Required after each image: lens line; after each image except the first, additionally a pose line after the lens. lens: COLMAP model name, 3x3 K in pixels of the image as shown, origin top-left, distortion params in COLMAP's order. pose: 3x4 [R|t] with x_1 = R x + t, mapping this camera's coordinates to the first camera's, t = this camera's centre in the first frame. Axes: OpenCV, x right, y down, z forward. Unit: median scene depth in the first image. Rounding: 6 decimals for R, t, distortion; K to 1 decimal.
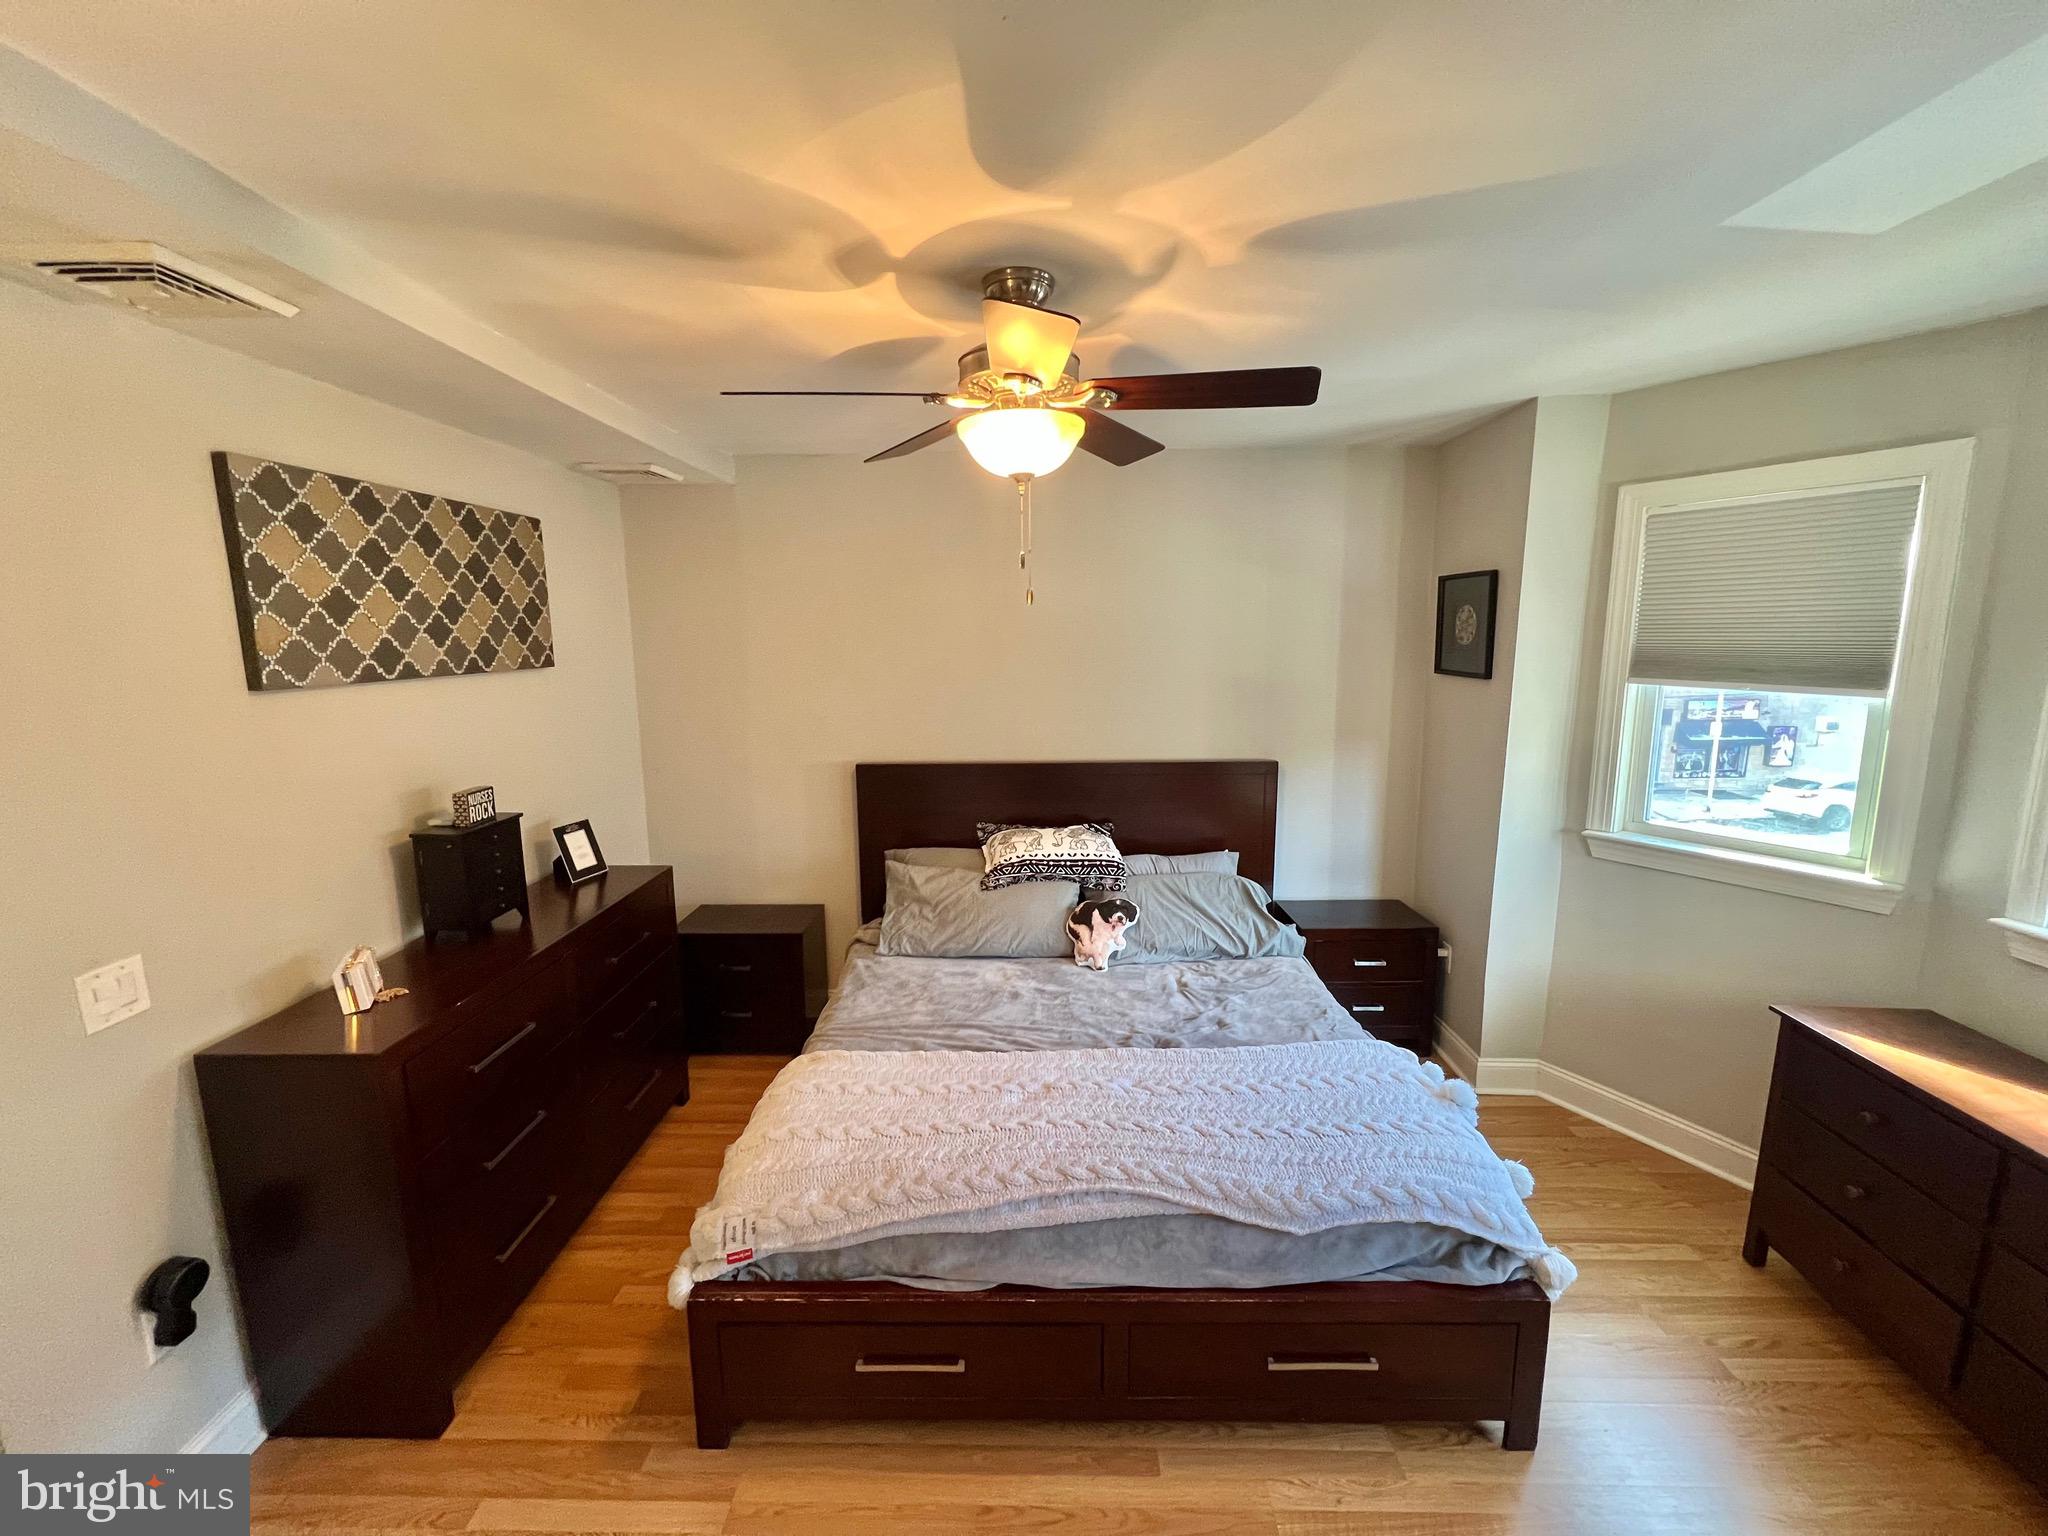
lens RADIAL K [[820.0, 0, 1029.2], [0, 820.0, 761.3], [0, 0, 1]] dist [0.000812, 0.000101]
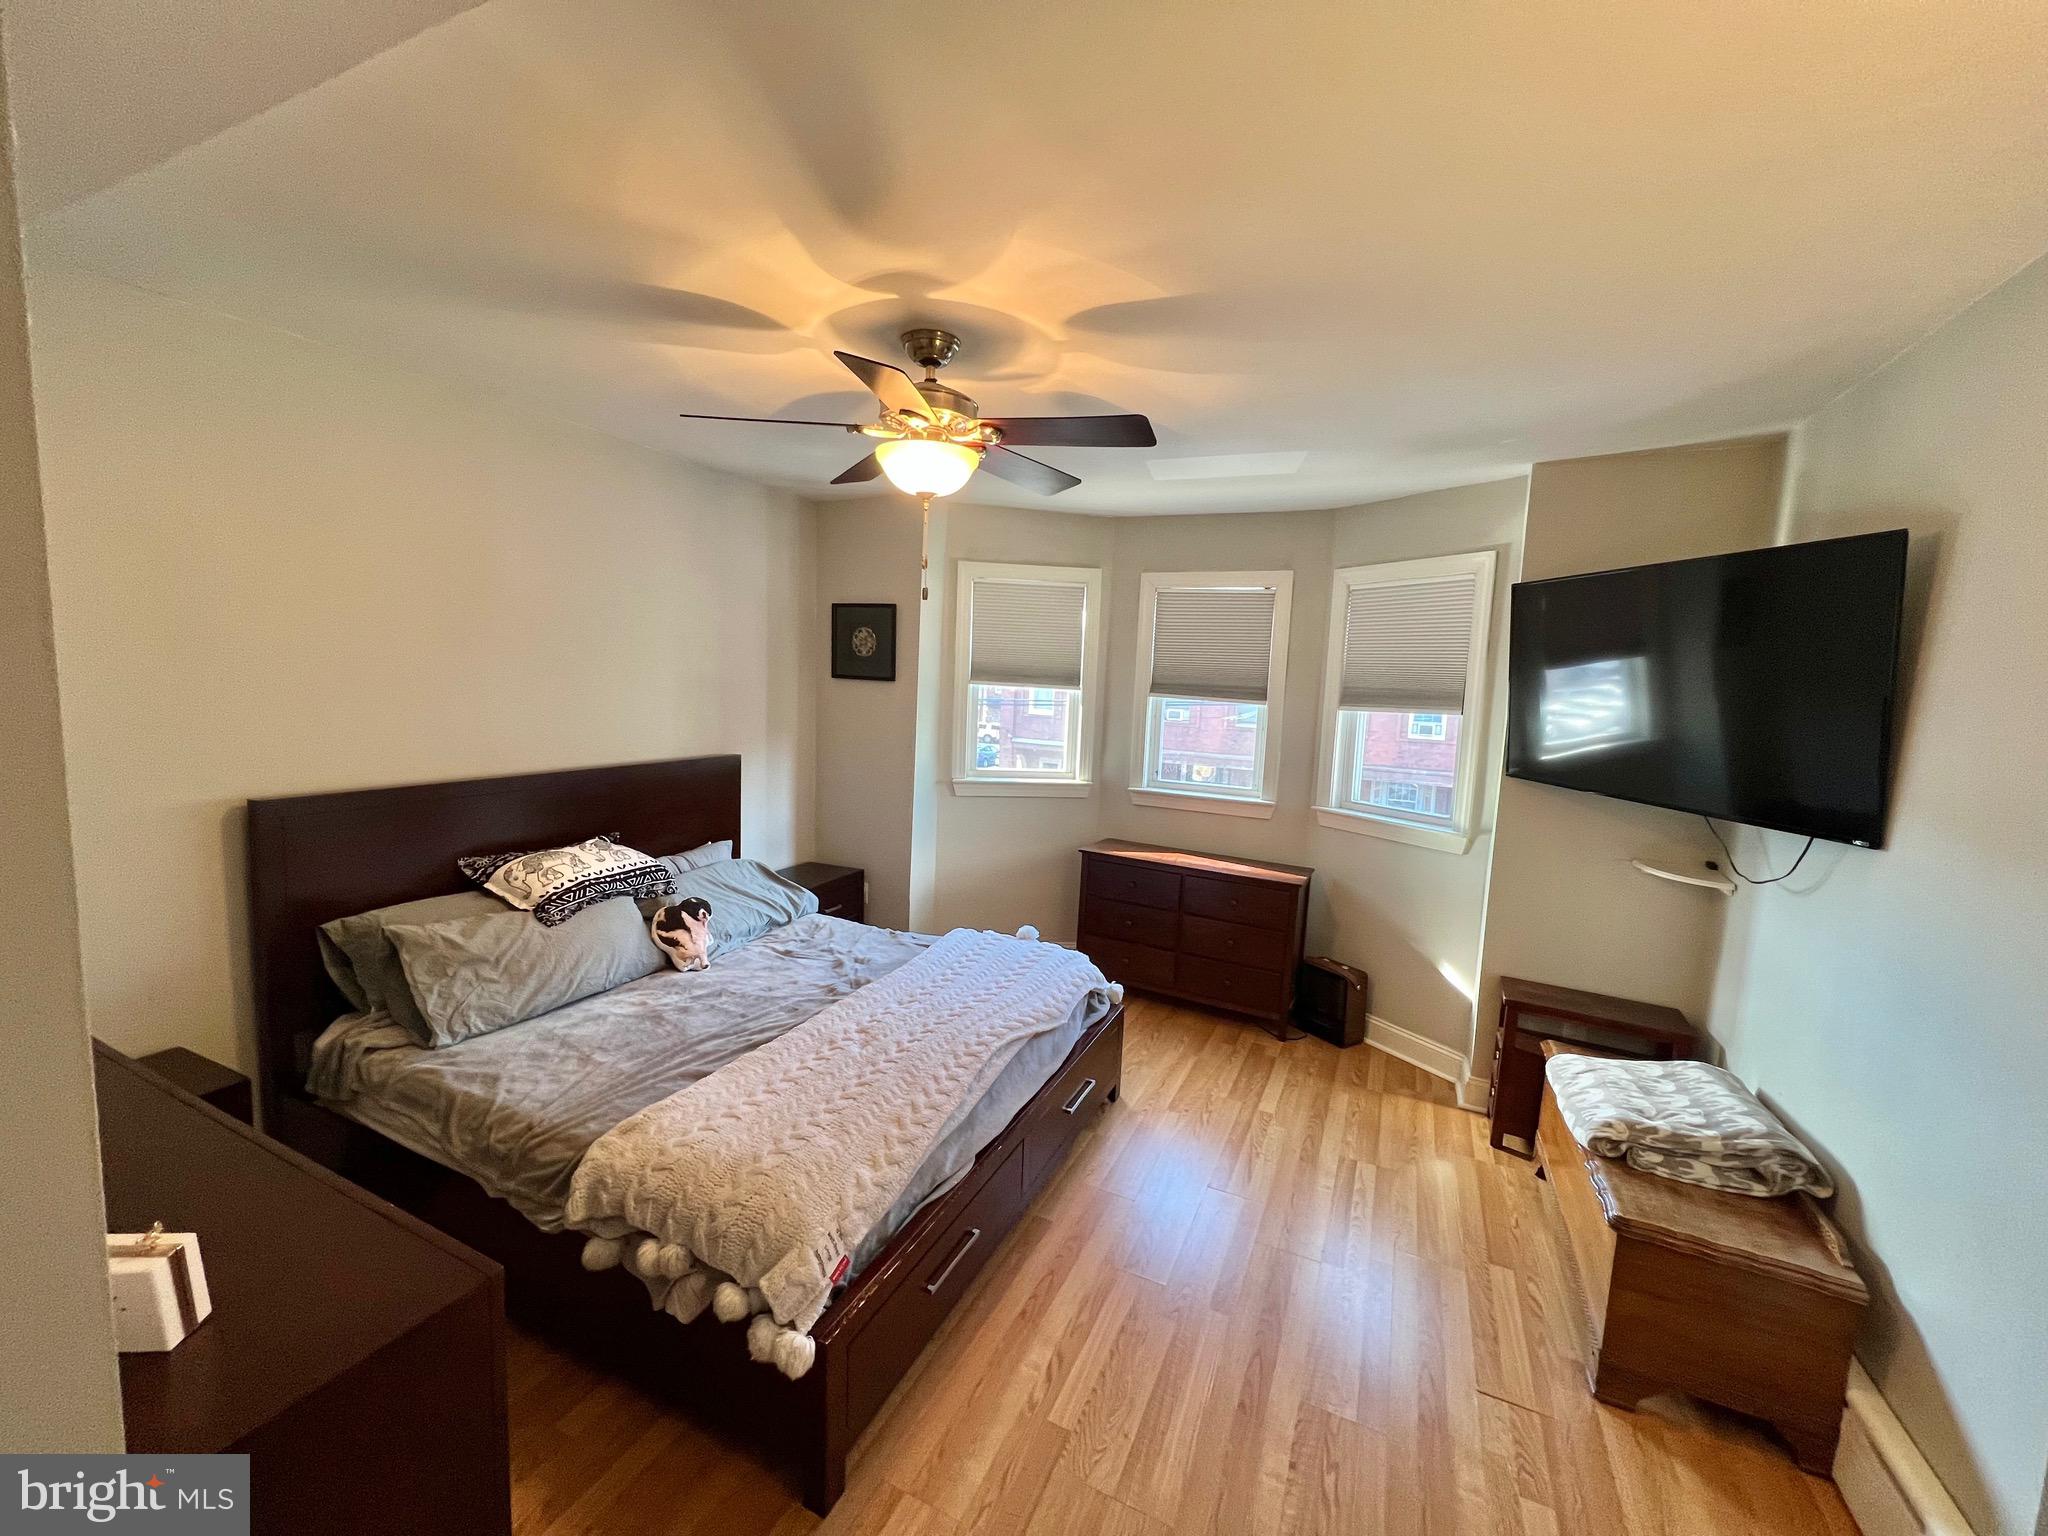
lens RADIAL K [[812.1, 0, 1020.2], [0, 812.1, 761.1], [0, 0, 1]] dist [-0.001790, -0.000130]
pose [[0.415276, -0.071130, 0.906910, -0.661261], [0.100385, 0.994433, 0.032028, 0.014458], [-0.904140, 0.077740, 0.420105, 0.241407]]
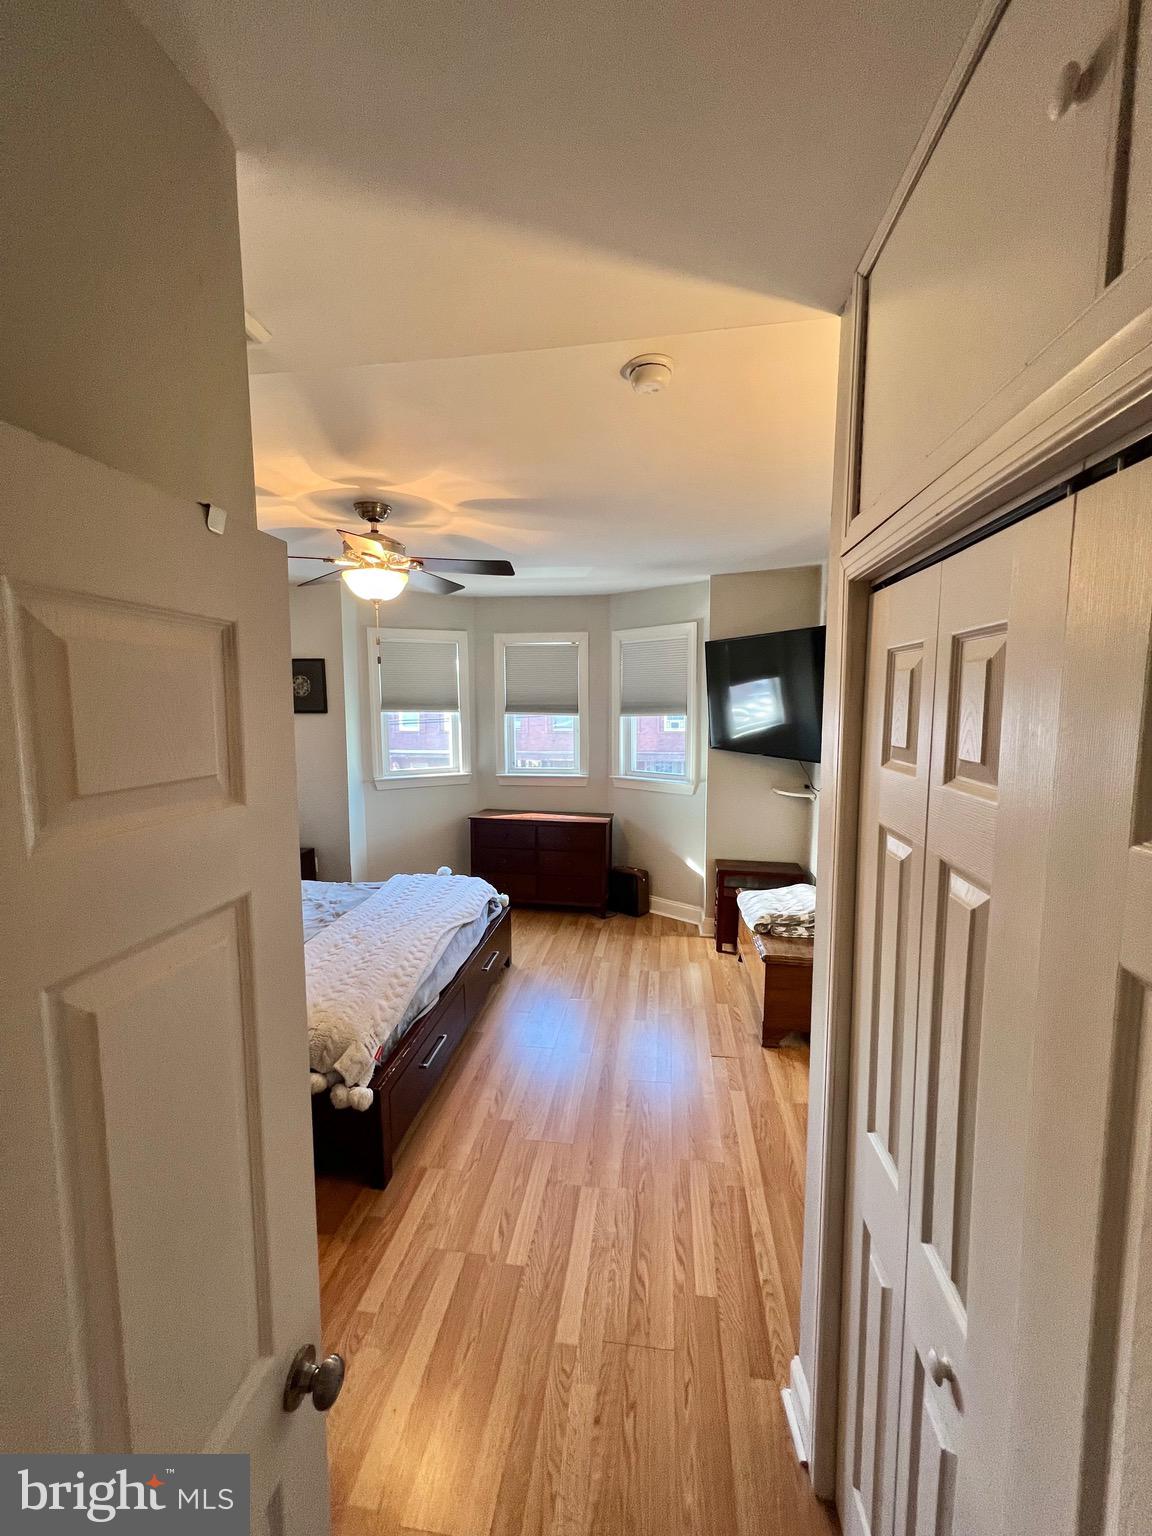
lens RADIAL K [[609.1, 0, 584.4], [0, 609.1, 765.7], [0, 0, 1]] dist [-0.001790, -0.000130]
pose [[0.112428, -0.100022, 0.988613, -0.898221], [0.161762, 0.983491, 0.081108, 0.008219], [-0.980404, 0.150801, 0.126752, 0.227681]]
